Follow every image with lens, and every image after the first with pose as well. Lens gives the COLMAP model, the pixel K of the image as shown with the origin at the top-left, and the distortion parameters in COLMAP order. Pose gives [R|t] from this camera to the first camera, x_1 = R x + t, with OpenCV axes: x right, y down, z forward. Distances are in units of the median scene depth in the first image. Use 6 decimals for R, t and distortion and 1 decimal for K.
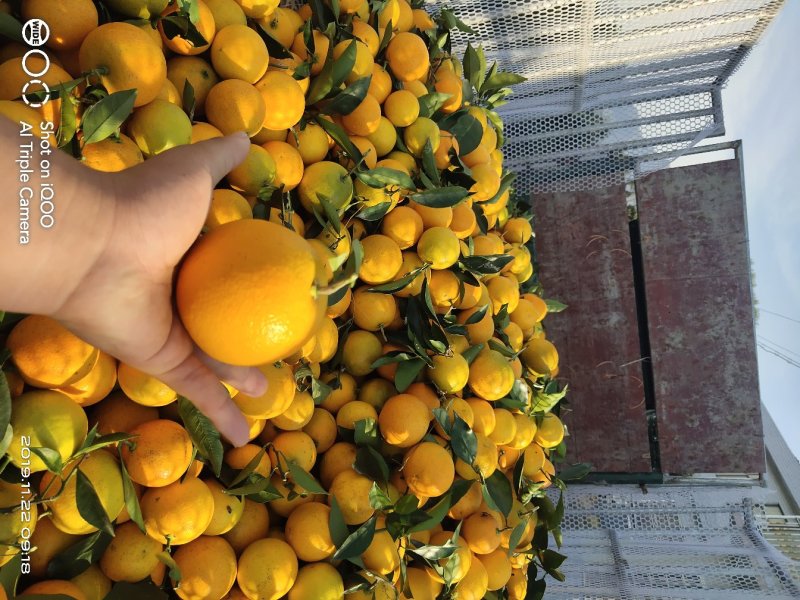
lens RADIAL K [[624.7, 0, 400.0], [0, 624.7, 300.0], [0, 0, 1]] dist [0.014959, 0.008869]
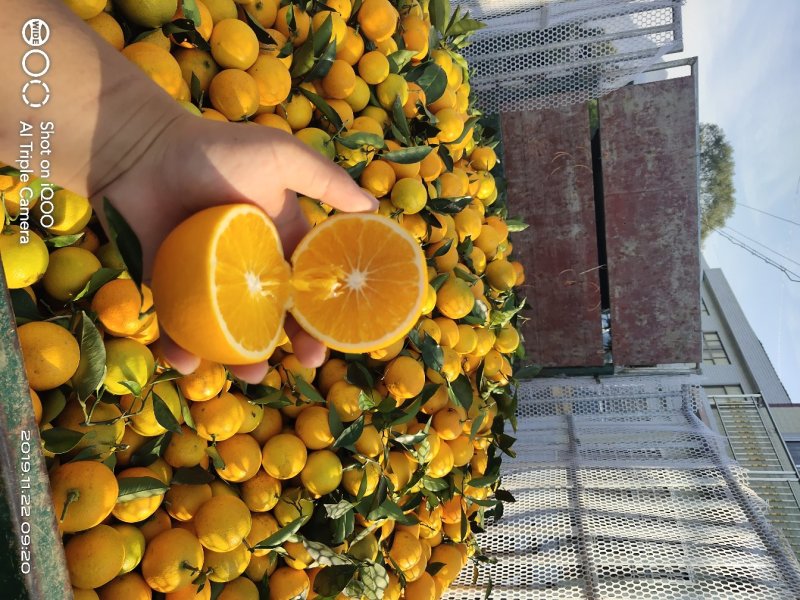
lens RADIAL K [[624.7, 0, 400.0], [0, 624.7, 300.0], [0, 0, 1]] dist [0.014959, 0.008869]
pose [[0.999115, -0.031497, 0.027881, 0.004402], [0.026617, 0.986633, 0.160770, -0.058720], [-0.032572, -0.159886, 0.986598, -0.148802]]
